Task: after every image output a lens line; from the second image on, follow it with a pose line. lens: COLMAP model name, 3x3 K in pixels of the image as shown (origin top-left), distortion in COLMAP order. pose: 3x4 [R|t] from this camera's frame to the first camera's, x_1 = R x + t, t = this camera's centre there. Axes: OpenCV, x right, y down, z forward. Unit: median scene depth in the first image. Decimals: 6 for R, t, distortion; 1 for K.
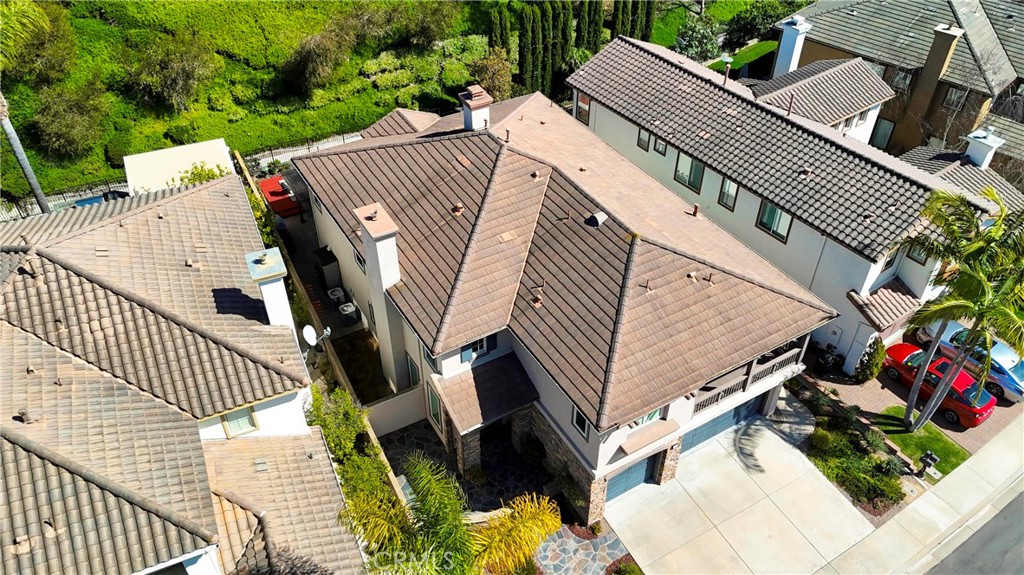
lens RADIAL K [[778.9, 0, 526.7], [0, 778.9, 257.0], [0, 0, 1]] dist [0.045297, -0.000690]
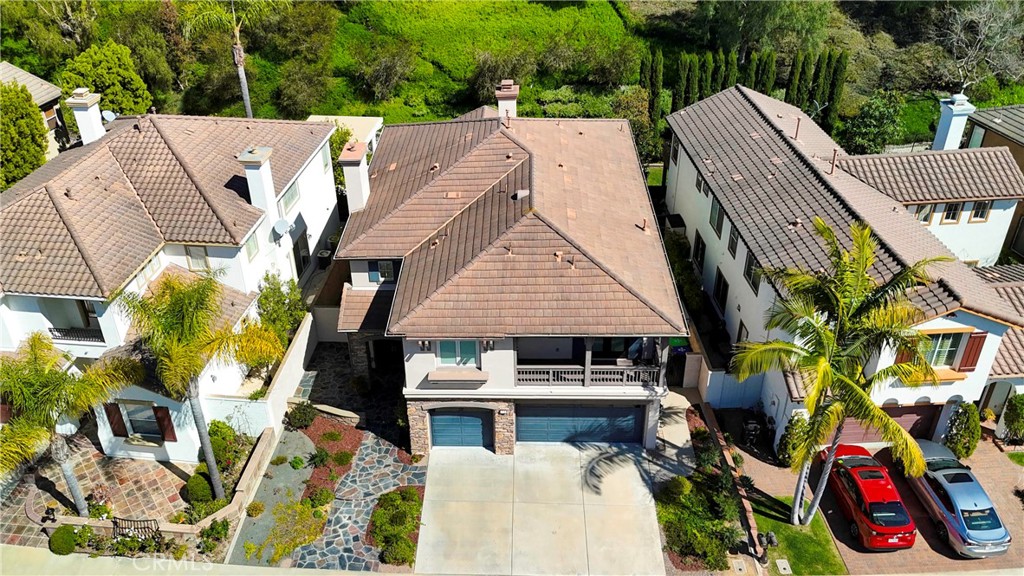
lens RADIAL K [[832.4, 0, 467.2], [0, 832.4, 292.2], [0, 0, 1]] dist [0.037574, -0.003858]
pose [[0.820080, 0.268104, -0.505559, 0.515312], [-0.319170, 0.947575, -0.015224, 0.095038], [0.474973, 0.173844, 0.862658, 0.000642]]
